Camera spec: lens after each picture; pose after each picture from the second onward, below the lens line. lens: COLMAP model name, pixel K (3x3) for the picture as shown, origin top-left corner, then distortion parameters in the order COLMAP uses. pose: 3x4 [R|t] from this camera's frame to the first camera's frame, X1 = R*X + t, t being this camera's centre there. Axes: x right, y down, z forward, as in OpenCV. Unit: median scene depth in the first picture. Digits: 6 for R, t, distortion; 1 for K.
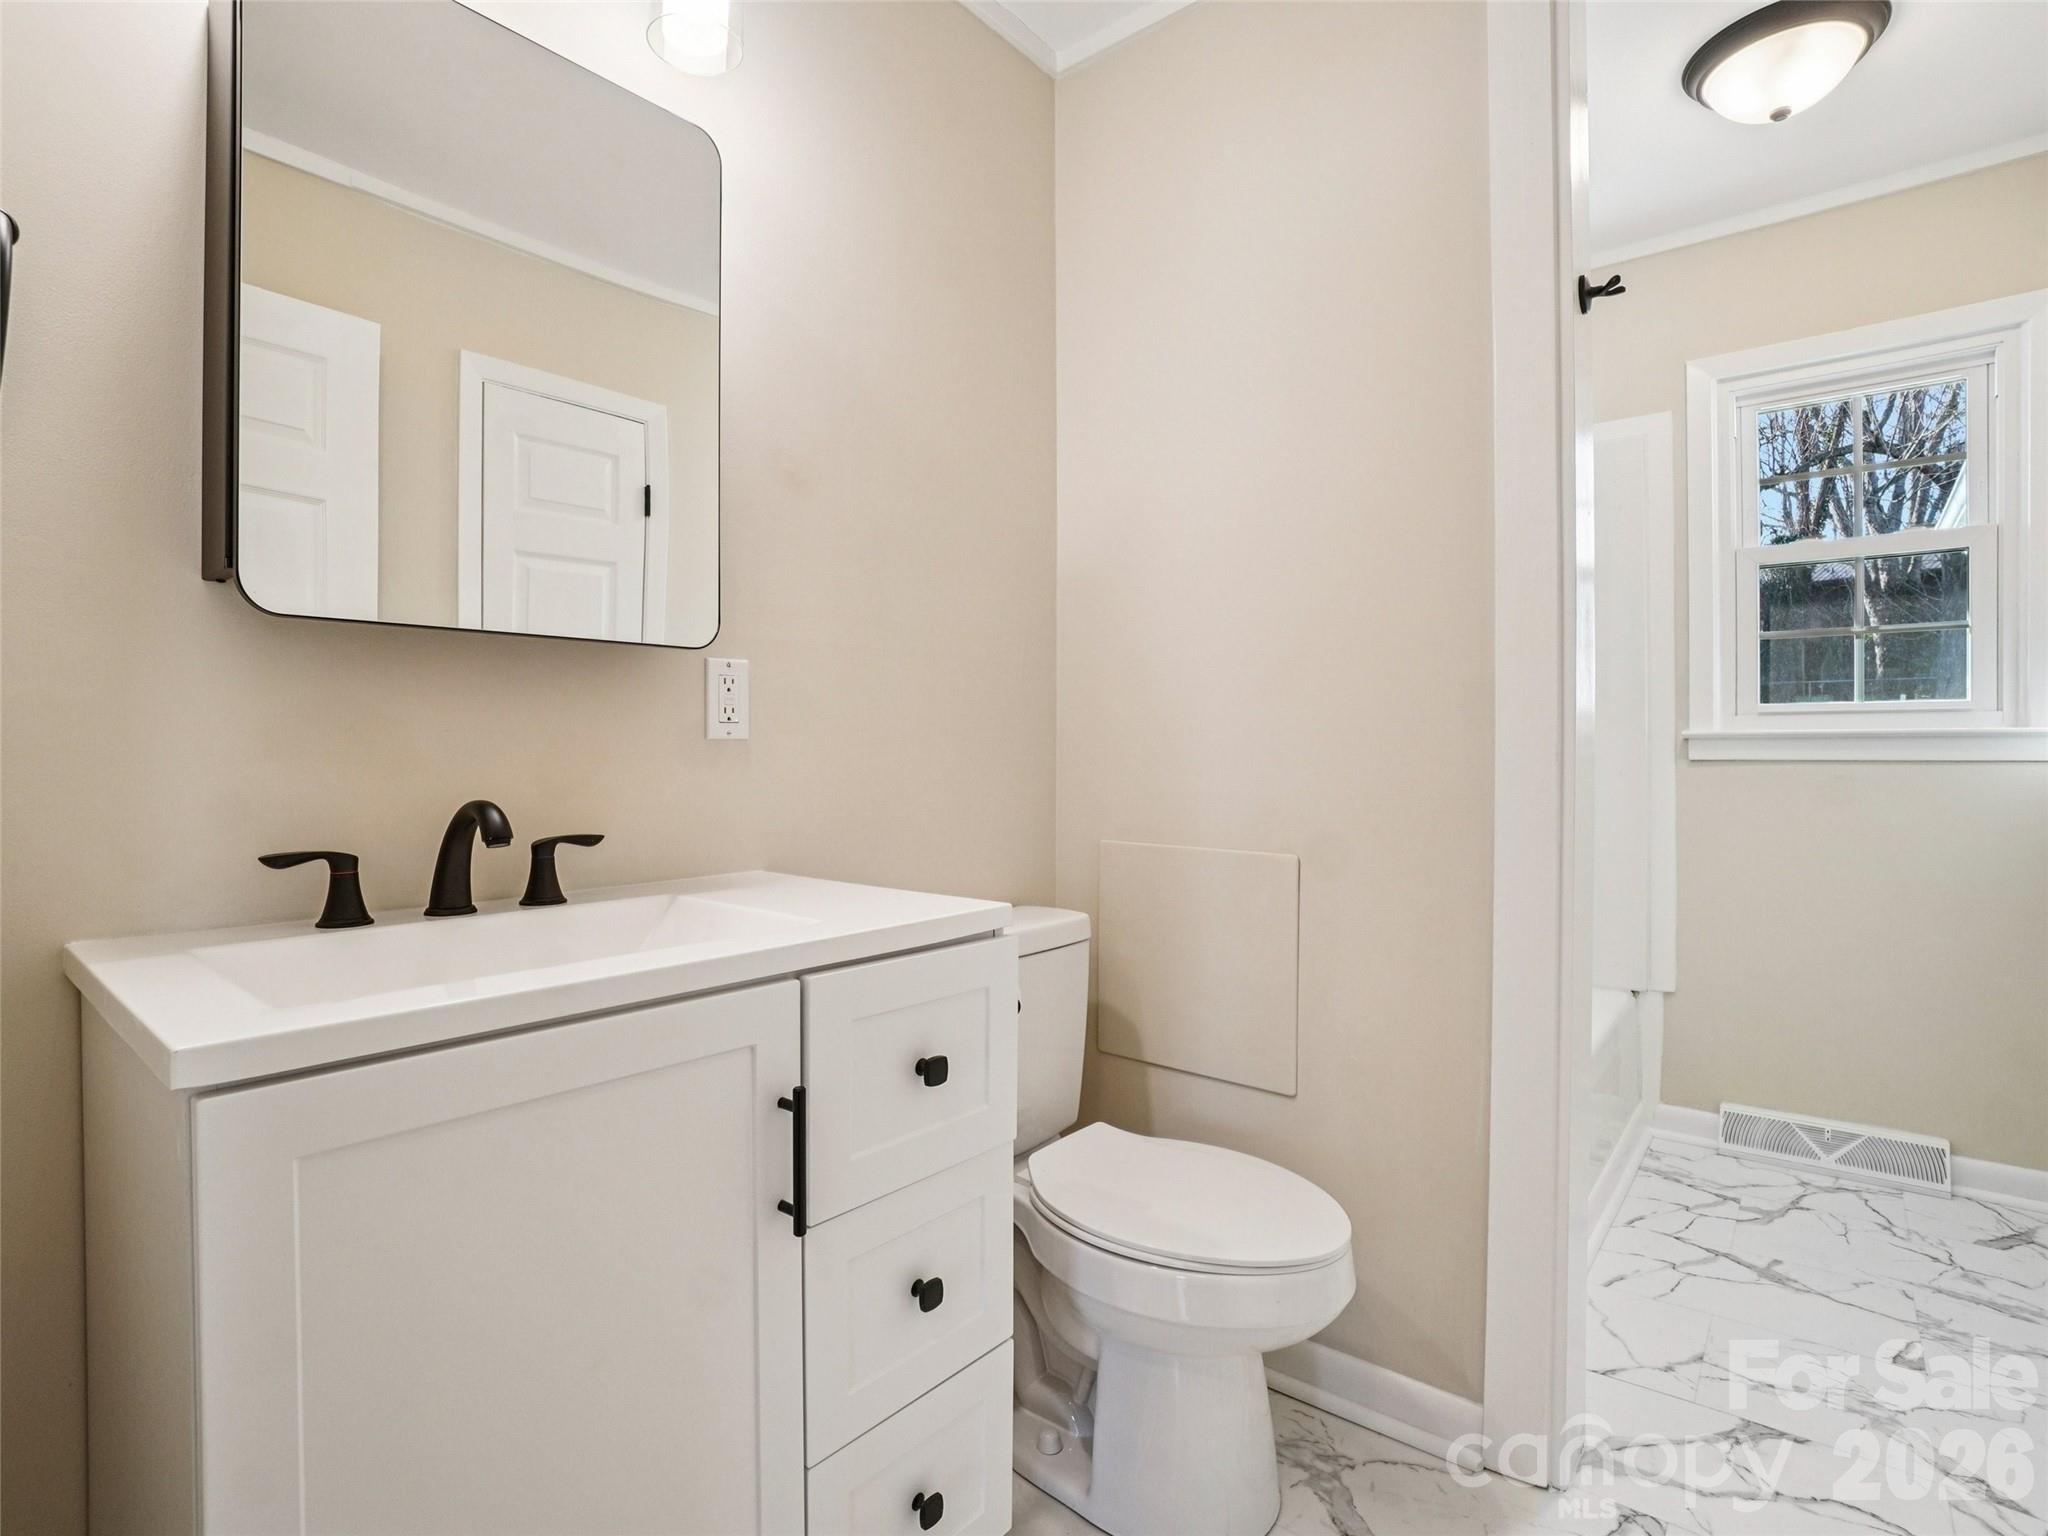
lens RADIAL K [[1019.0, 0, 1014.8], [0, 1019.0, 751.1], [0, 0, 1]] dist [-0.065580, 0.025877]
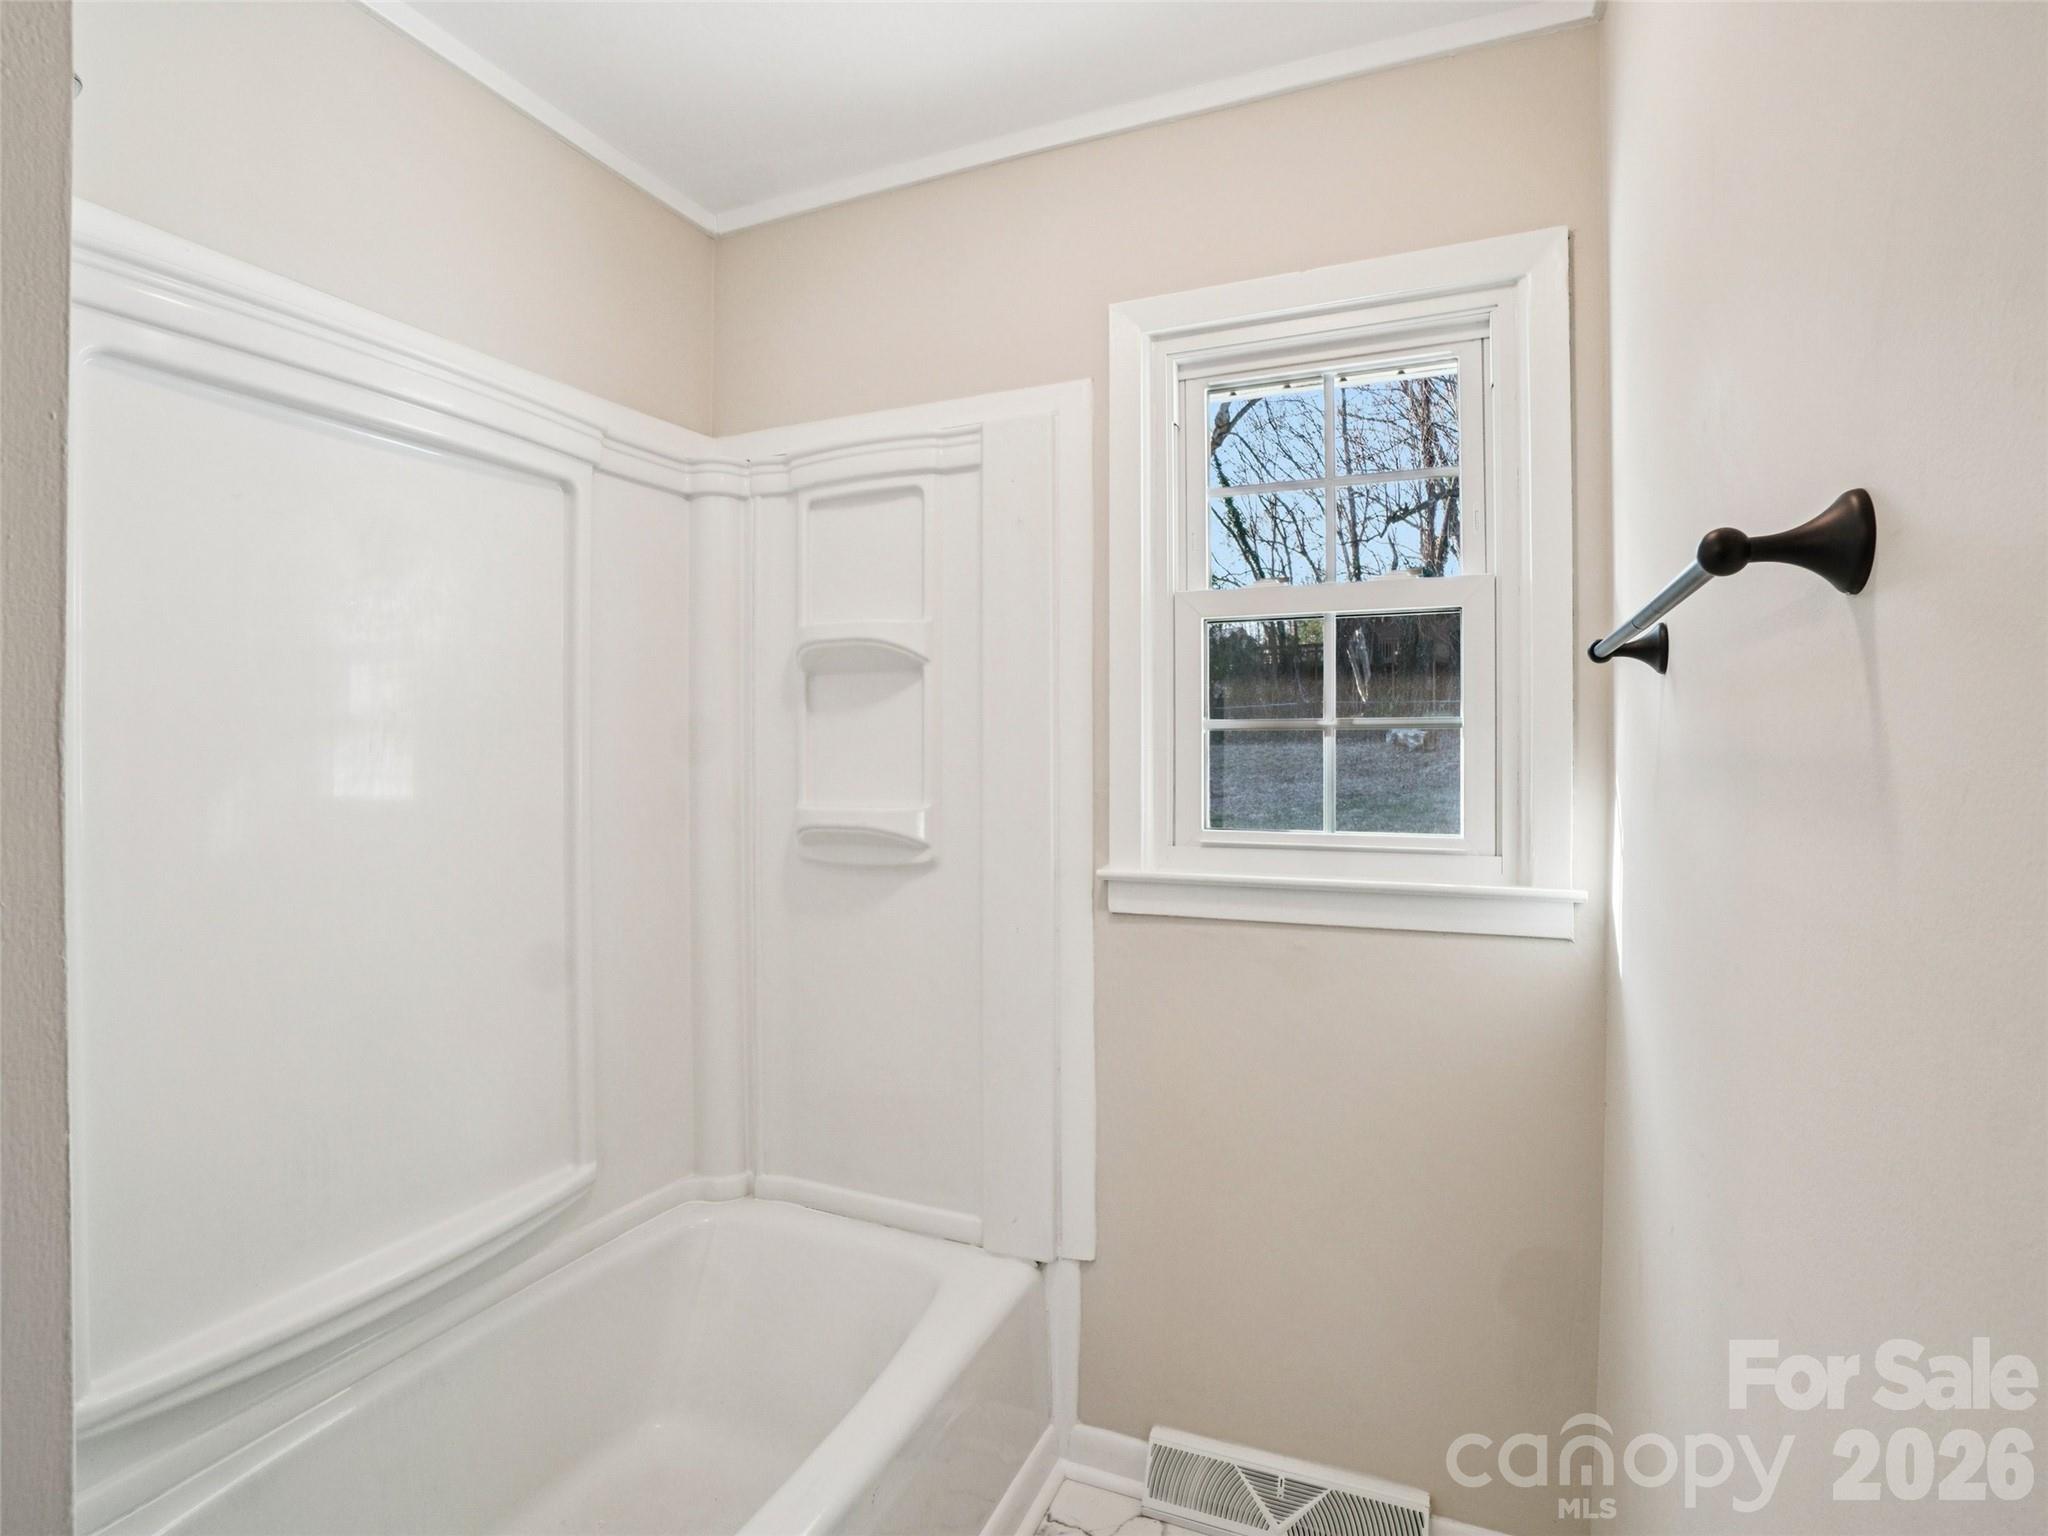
lens RADIAL K [[1019.0, 0, 1014.8], [0, 1019.0, 751.1], [0, 0, 1]] dist [-0.065580, 0.025877]
pose [[0.963224, -0.000461, 0.268701, 0.451425], [0.001080, 0.999997, -0.002154, -0.099174], [-0.268699, 0.002365, 0.963221, 0.383313]]
